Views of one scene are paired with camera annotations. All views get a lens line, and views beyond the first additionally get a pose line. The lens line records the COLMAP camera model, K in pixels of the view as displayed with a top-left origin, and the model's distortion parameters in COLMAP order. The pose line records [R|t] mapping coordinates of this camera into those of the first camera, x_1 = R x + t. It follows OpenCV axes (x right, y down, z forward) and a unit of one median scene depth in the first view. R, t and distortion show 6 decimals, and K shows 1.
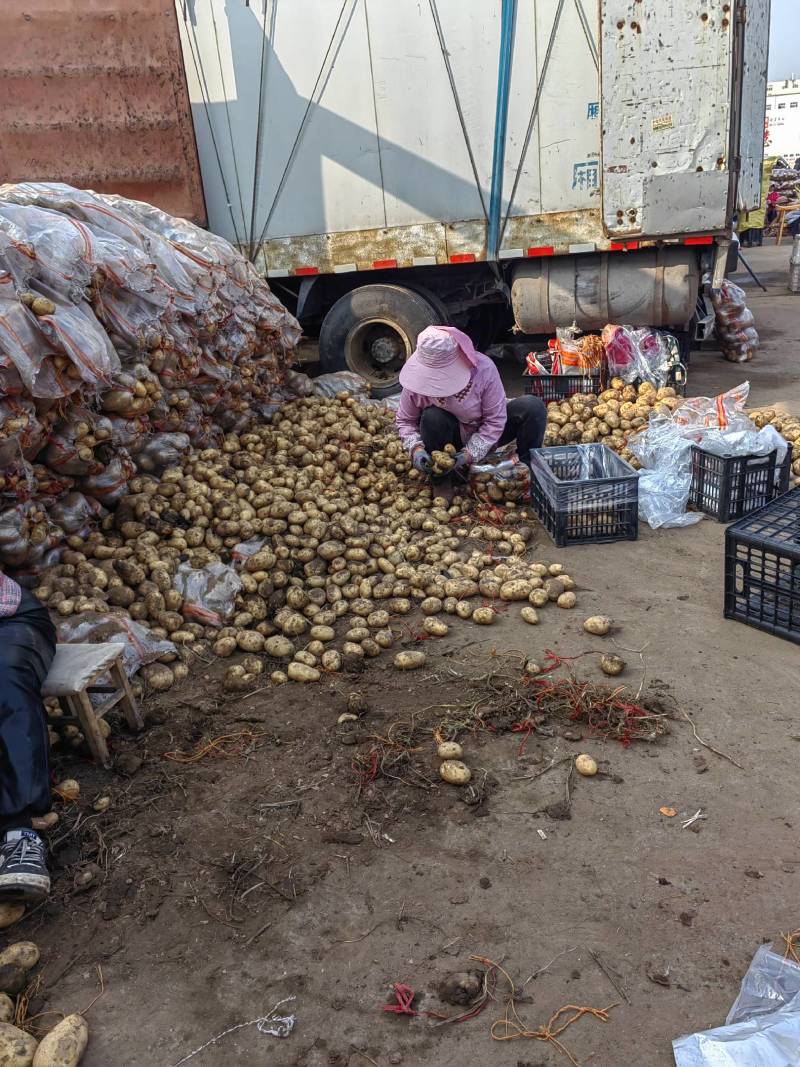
lens RADIAL K [[801.4, 0, 400.0], [0, 801.4, 533.5], [0, 0, 1]] dist [0.002170, -0.024528]
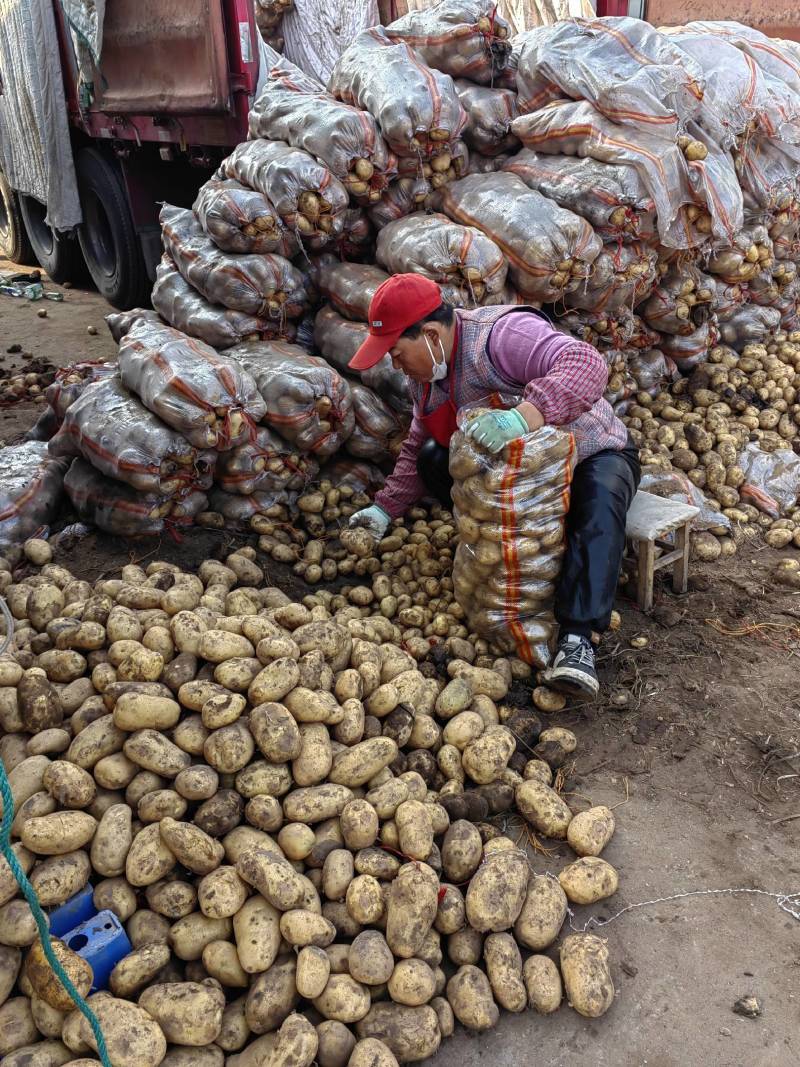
lens RADIAL K [[801.4, 0, 400.0], [0, 801.4, 533.5], [0, 0, 1]] dist [0.002170, -0.024528]
pose [[0.820715, 0.288725, -0.493017, -0.114536], [-0.221434, 0.956214, 0.191370, 0.051739], [0.526683, -0.047890, 0.848712, -0.040223]]
